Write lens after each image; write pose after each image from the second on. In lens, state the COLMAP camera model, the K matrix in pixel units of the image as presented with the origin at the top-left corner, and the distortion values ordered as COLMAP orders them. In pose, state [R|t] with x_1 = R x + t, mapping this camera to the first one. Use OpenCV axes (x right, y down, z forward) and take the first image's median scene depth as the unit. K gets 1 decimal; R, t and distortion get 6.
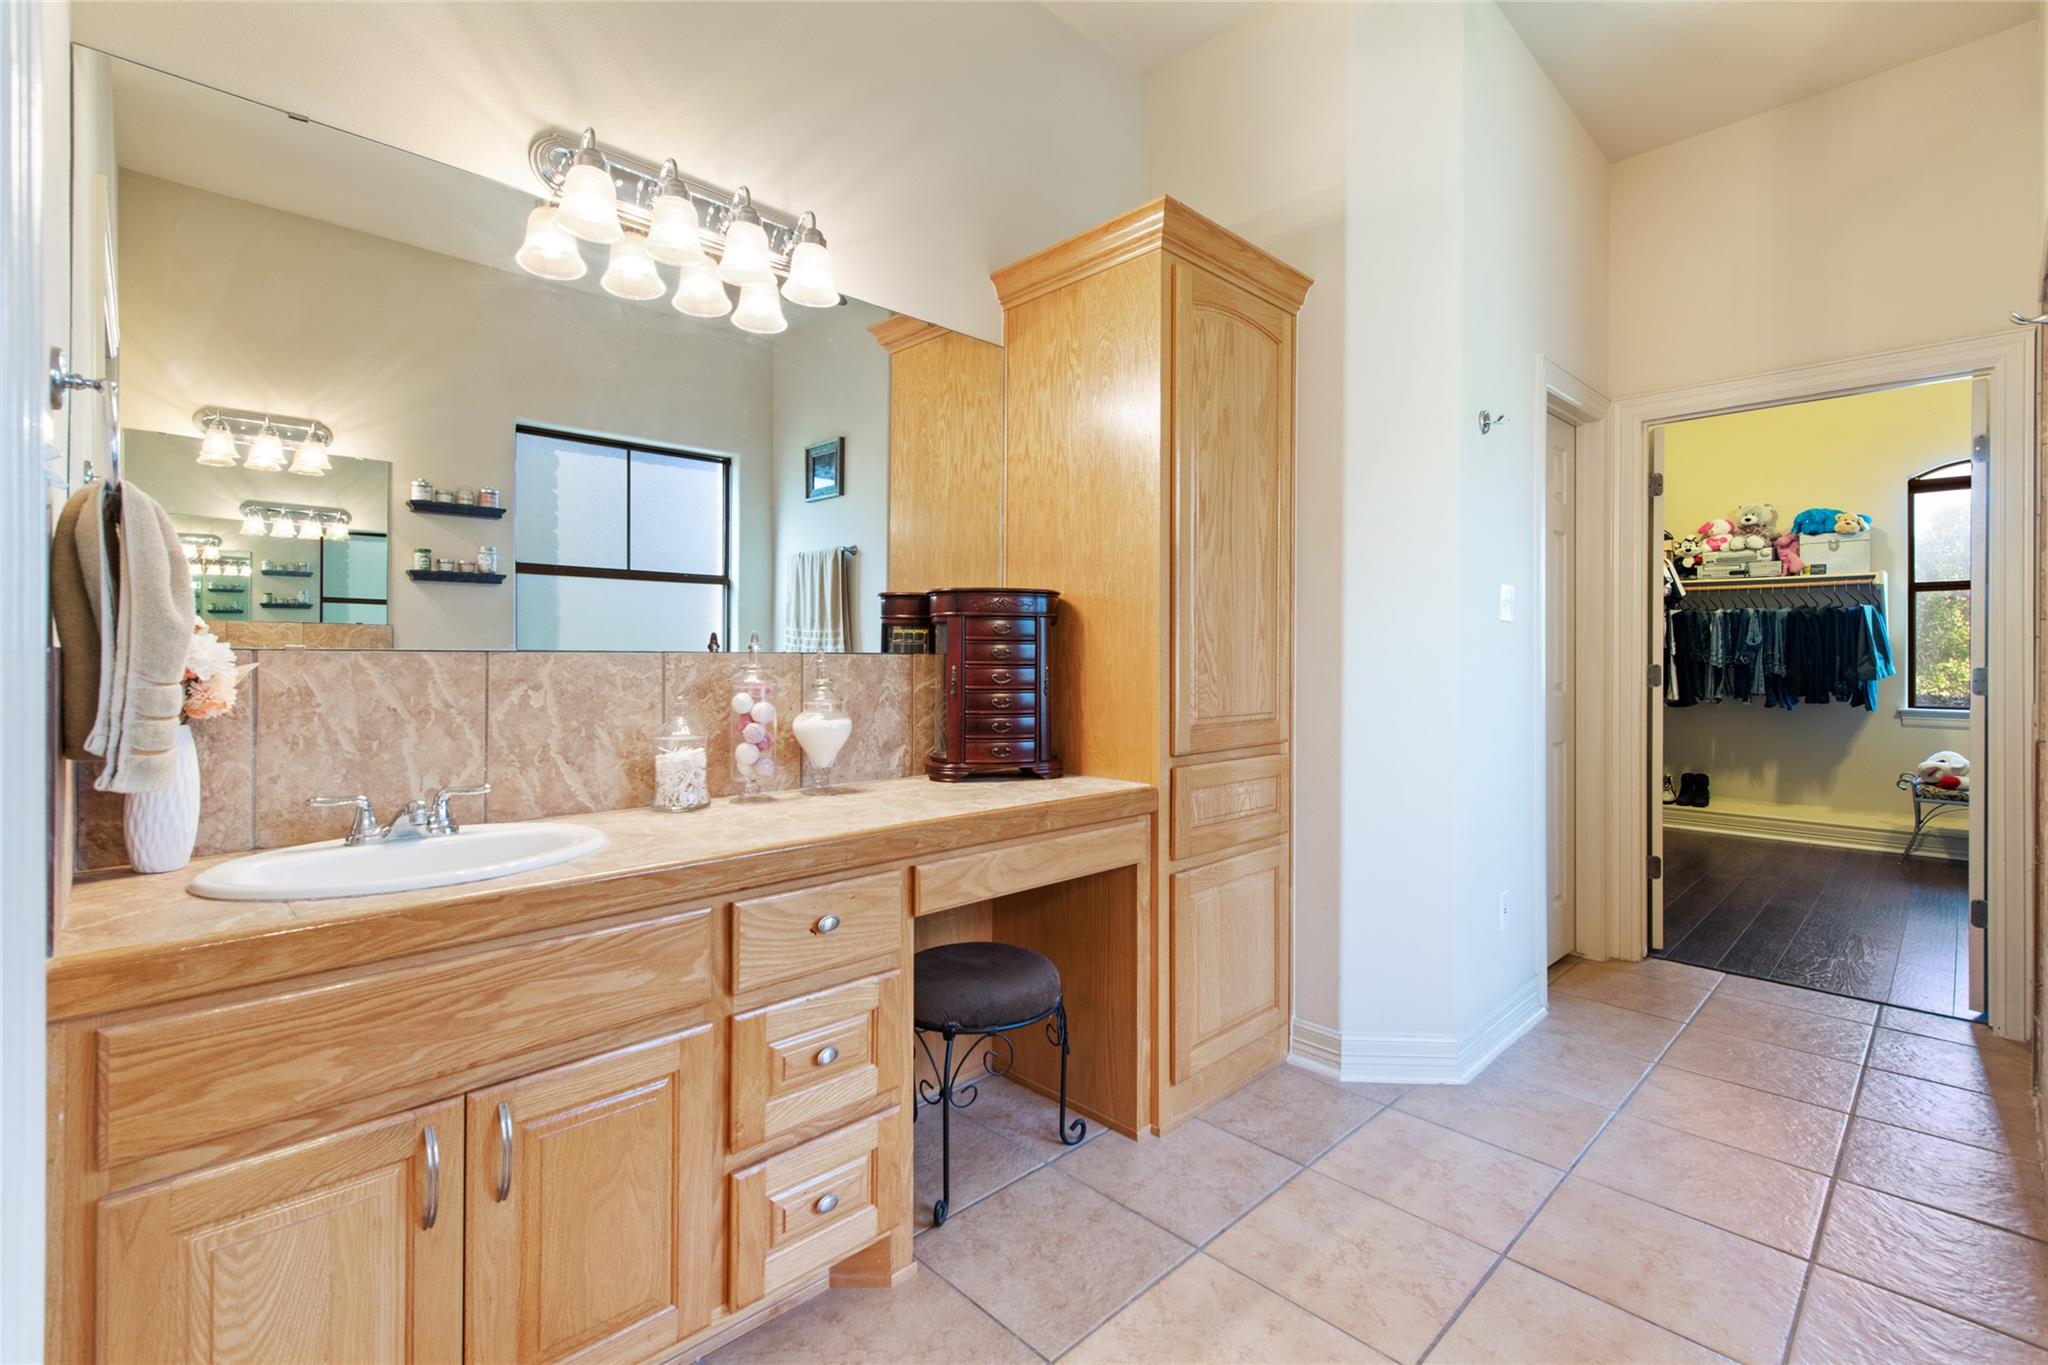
lens RADIAL K [[913.6, 0, 1018.9], [0, 913.6, 649.9], [0, 0, 1]] dist [-0.001162, -0.000202]
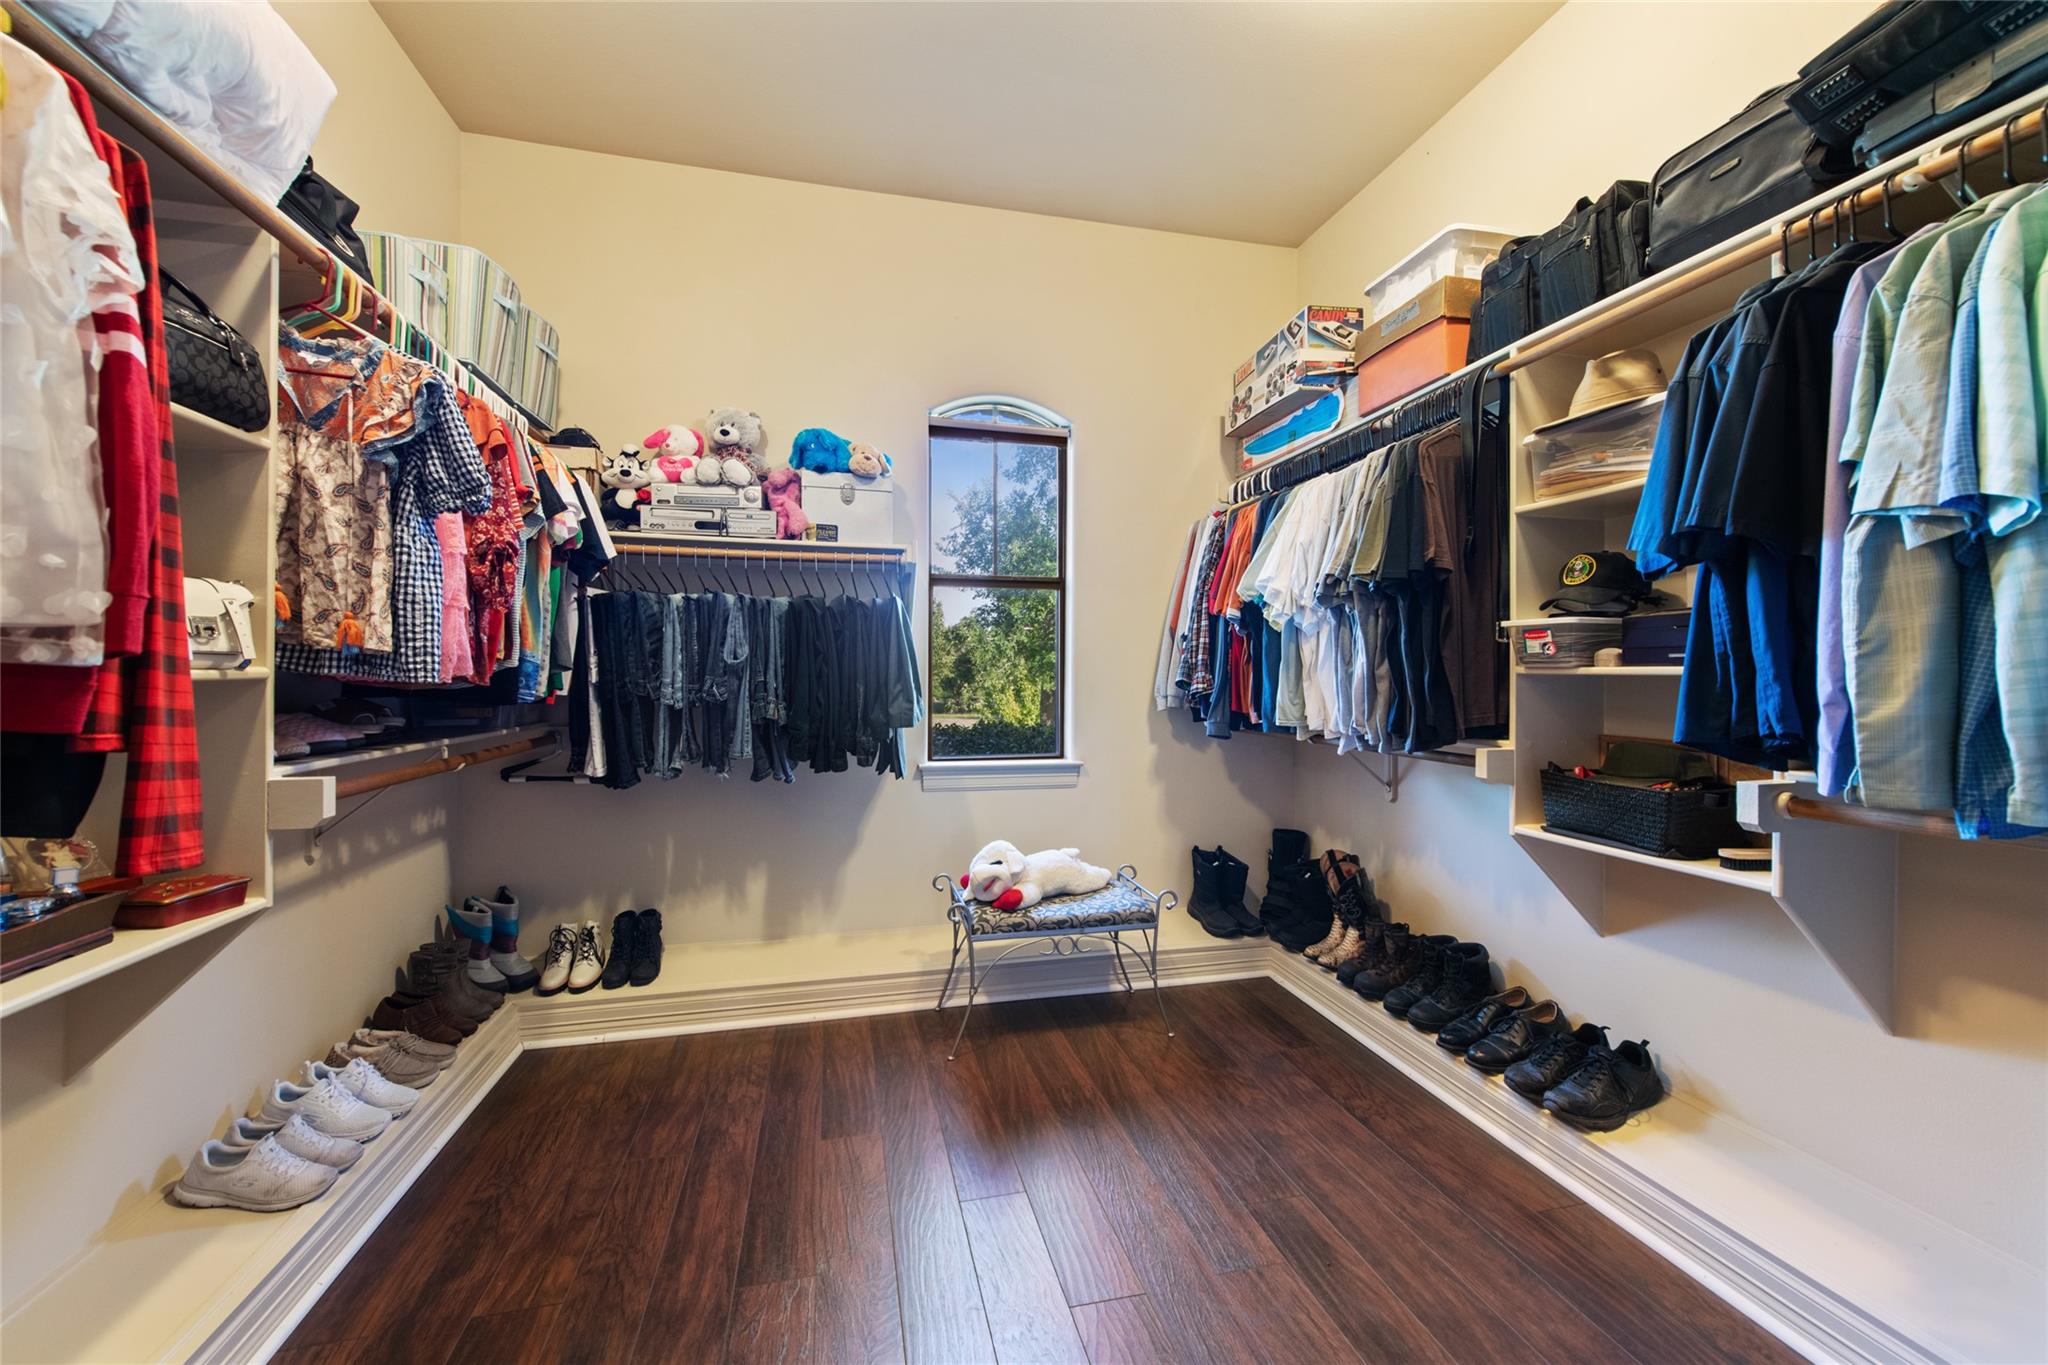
lens RADIAL K [[820.3, 0, 1026.2], [0, 820.3, 680.3], [0, 0, 1]] dist [0.002870, -0.000819]
pose [[0.510272, -0.007946, 0.859976, 0.489694], [-0.006544, 0.999893, 0.013121, -0.003318], [-0.859988, -0.012323, 0.510165, 0.620808]]
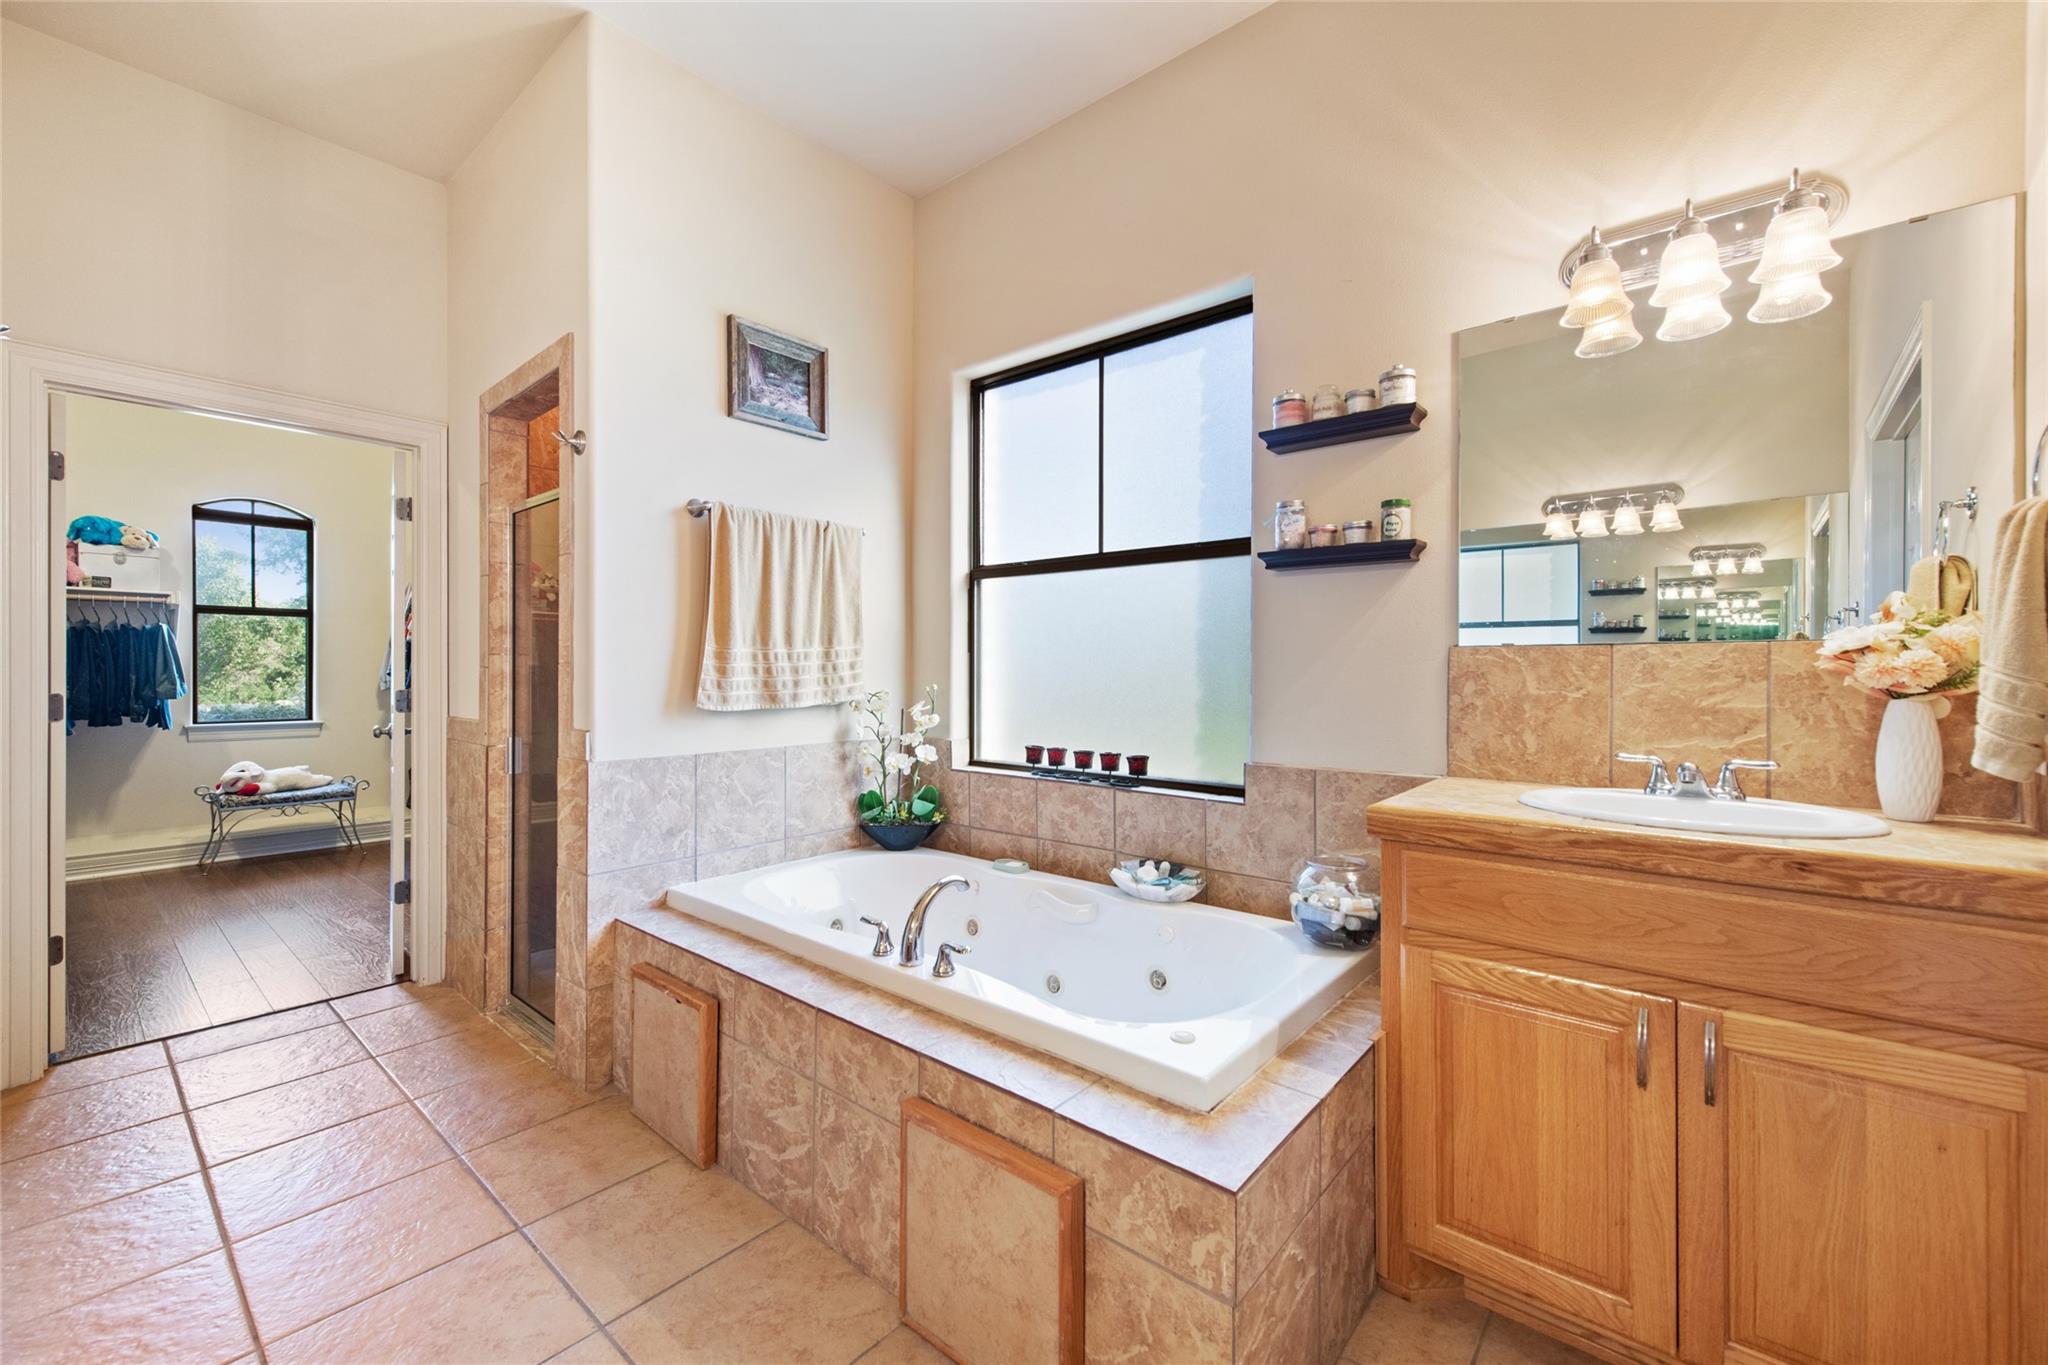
lens RADIAL K [[820.3, 0, 1023.6], [0, 820.3, 675.1], [0, 0, 1]] dist [0.002870, -0.000819]
pose [[-0.104794, -0.008510, 0.994458, -0.058943], [-0.008399, 0.999935, 0.007672, -0.007490], [-0.994459, -0.007549, -0.104858, 0.148408]]
